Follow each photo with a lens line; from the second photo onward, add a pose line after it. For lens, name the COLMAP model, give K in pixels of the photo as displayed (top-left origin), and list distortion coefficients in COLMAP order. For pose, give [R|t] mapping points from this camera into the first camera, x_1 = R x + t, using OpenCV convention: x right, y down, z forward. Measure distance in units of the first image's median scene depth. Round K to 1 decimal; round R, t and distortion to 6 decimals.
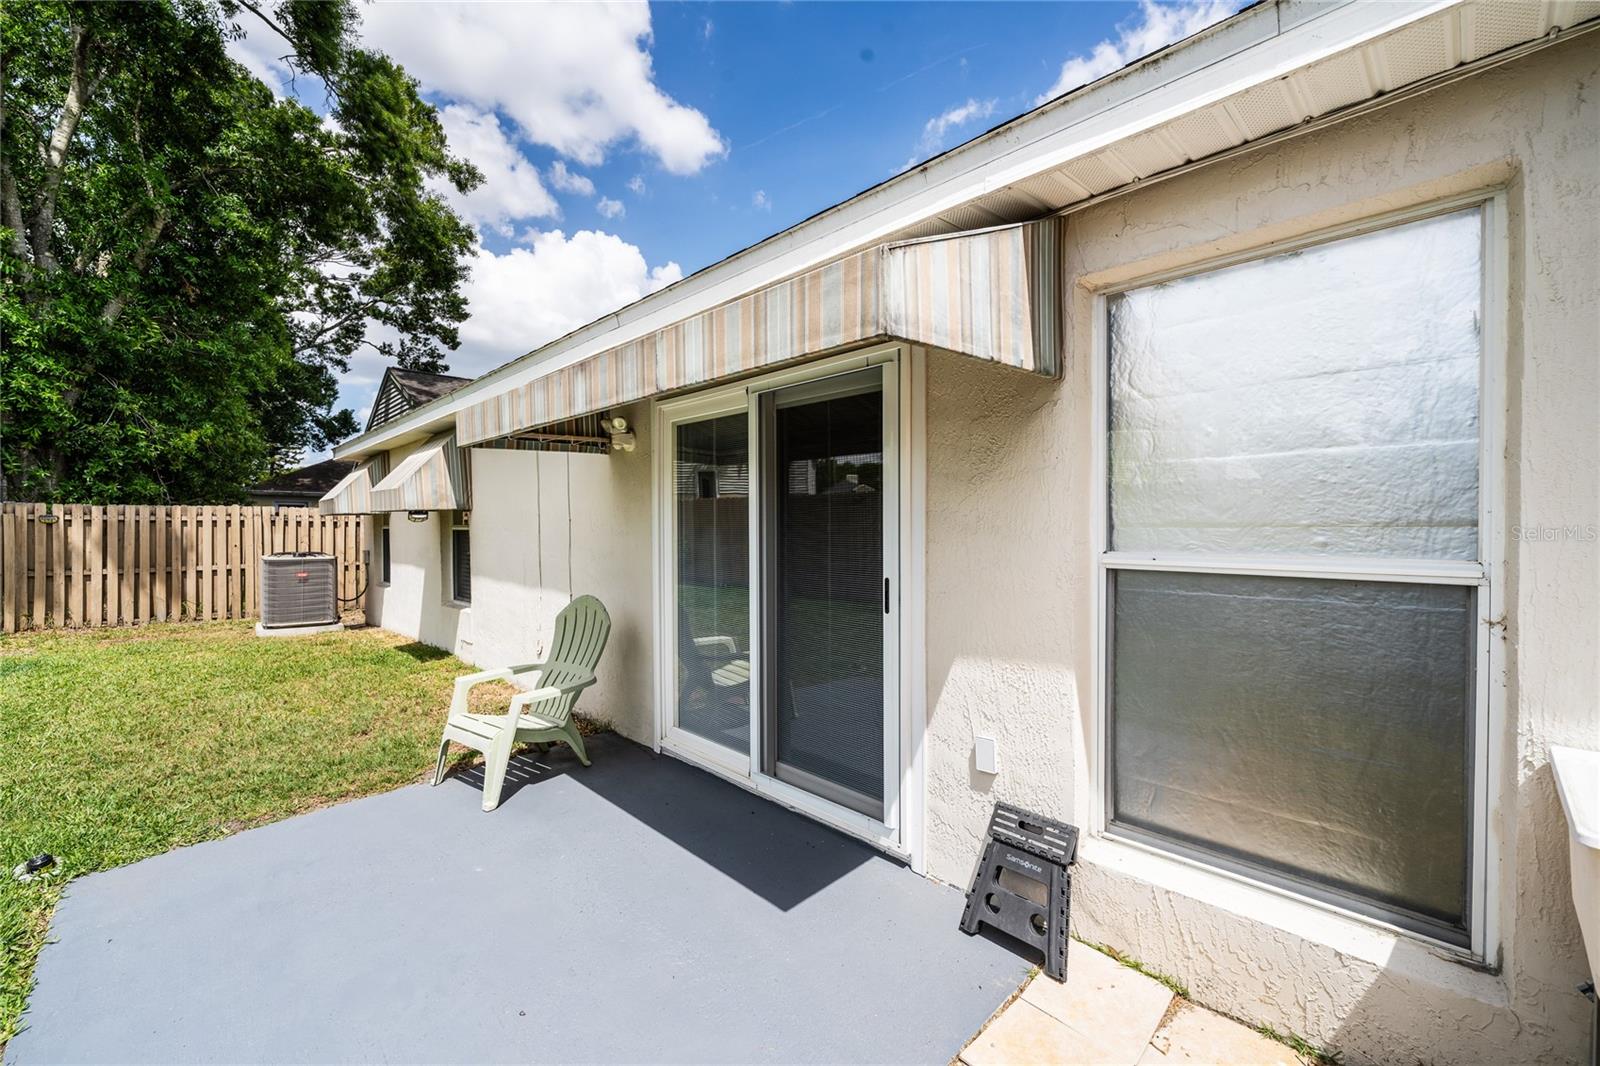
lens RADIAL K [[658.4, 0, 797.7], [0, 658.4, 532.1], [0, 0, 1]] dist [-0.001697, 0.000681]
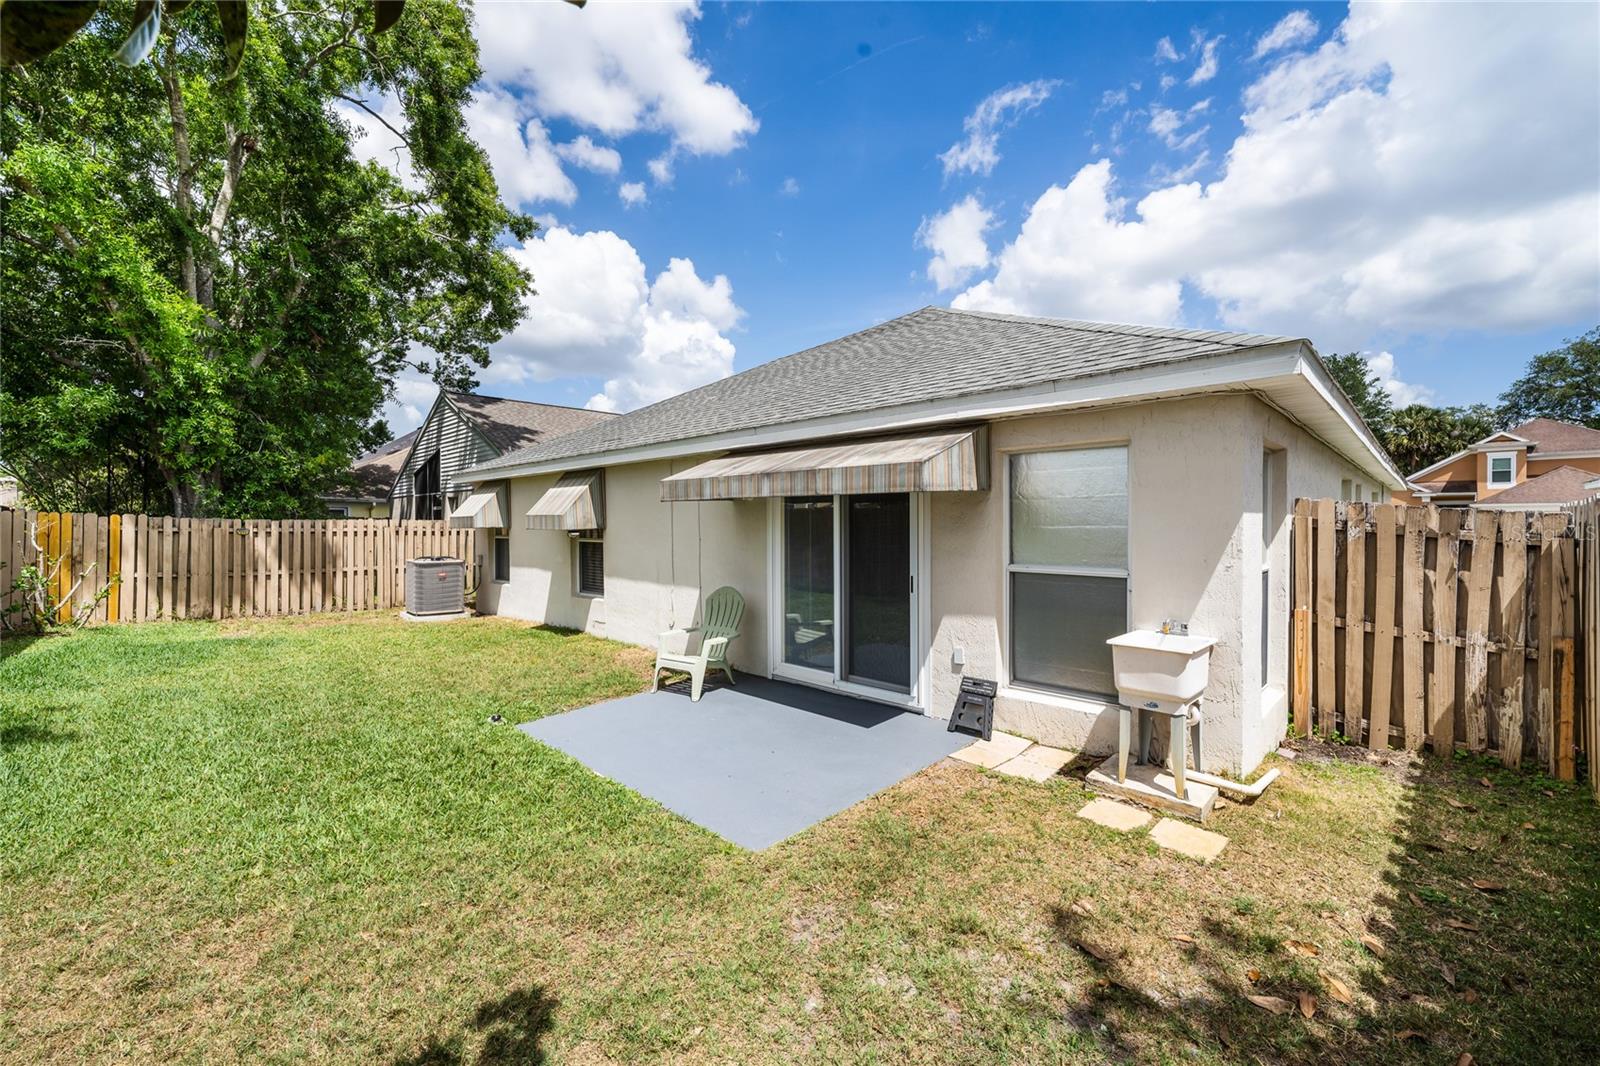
lens RADIAL K [[658.4, 0, 807.3], [0, 658.4, 527.4], [0, 0, 1]] dist [-0.001697, 0.000681]
pose [[0.999312, 0.000561, 0.037082, -0.106482], [-0.000403, 0.999991, -0.004278, -0.029156], [-0.037084, 0.004261, 0.999303, -0.416337]]
